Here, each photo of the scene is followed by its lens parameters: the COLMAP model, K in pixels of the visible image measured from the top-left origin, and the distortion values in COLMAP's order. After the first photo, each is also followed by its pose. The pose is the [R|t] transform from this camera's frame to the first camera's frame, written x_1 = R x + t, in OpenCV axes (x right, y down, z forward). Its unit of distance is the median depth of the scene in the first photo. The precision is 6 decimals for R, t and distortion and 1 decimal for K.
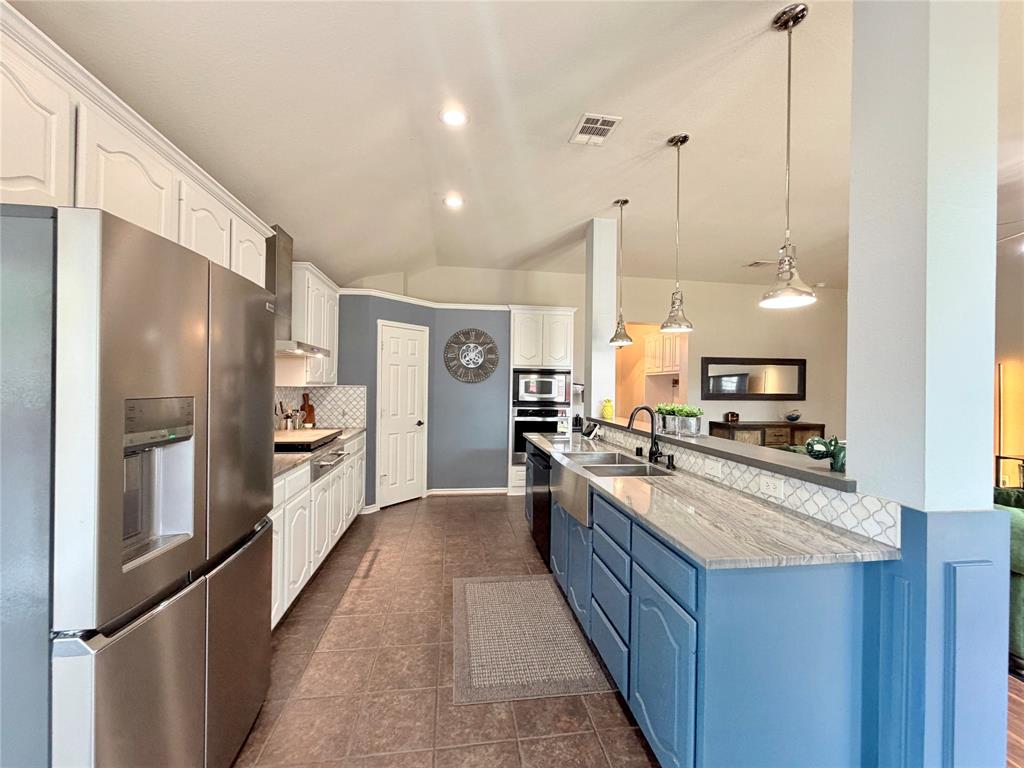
lens RADIAL K [[407.8, 0, 510.8], [0, 407.8, 384.0], [0, 0, 1]] dist [0.002507, -0.000582]
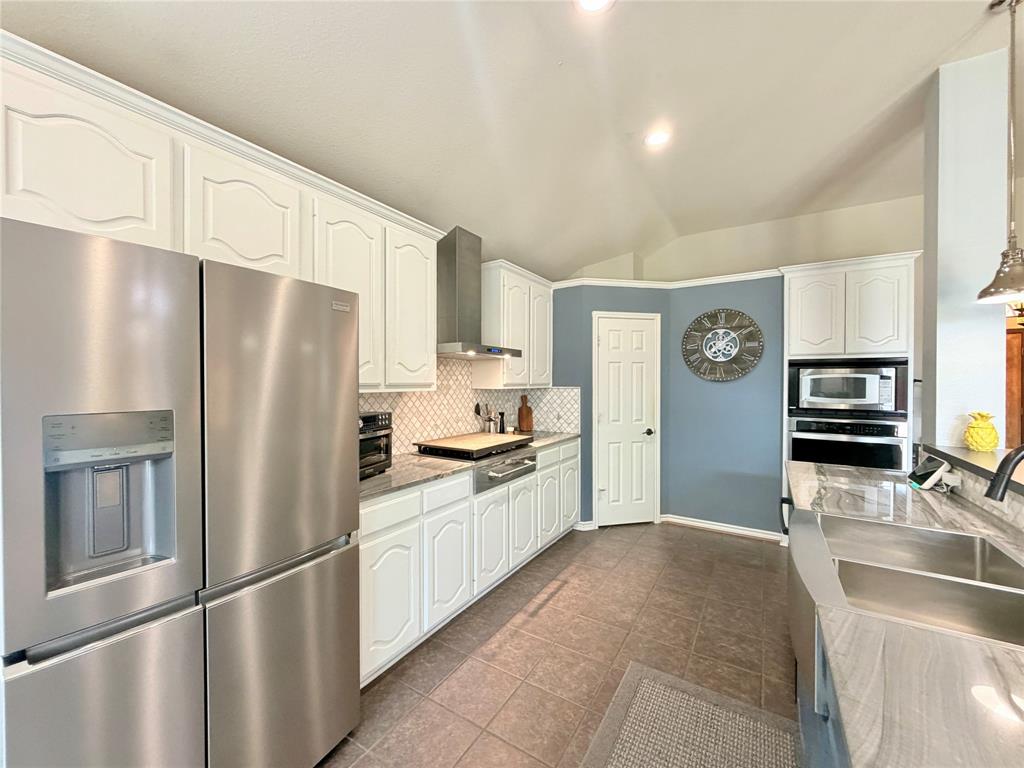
lens RADIAL K [[407.8, 0, 513.4], [0, 407.8, 384.9], [0, 0, 1]] dist [0.002507, -0.000582]
pose [[0.764771, -0.006283, -0.644272, 0.109447], [0.011546, 0.999926, 0.003954, -0.005550], [0.644199, -0.010463, 0.764786, 0.220968]]
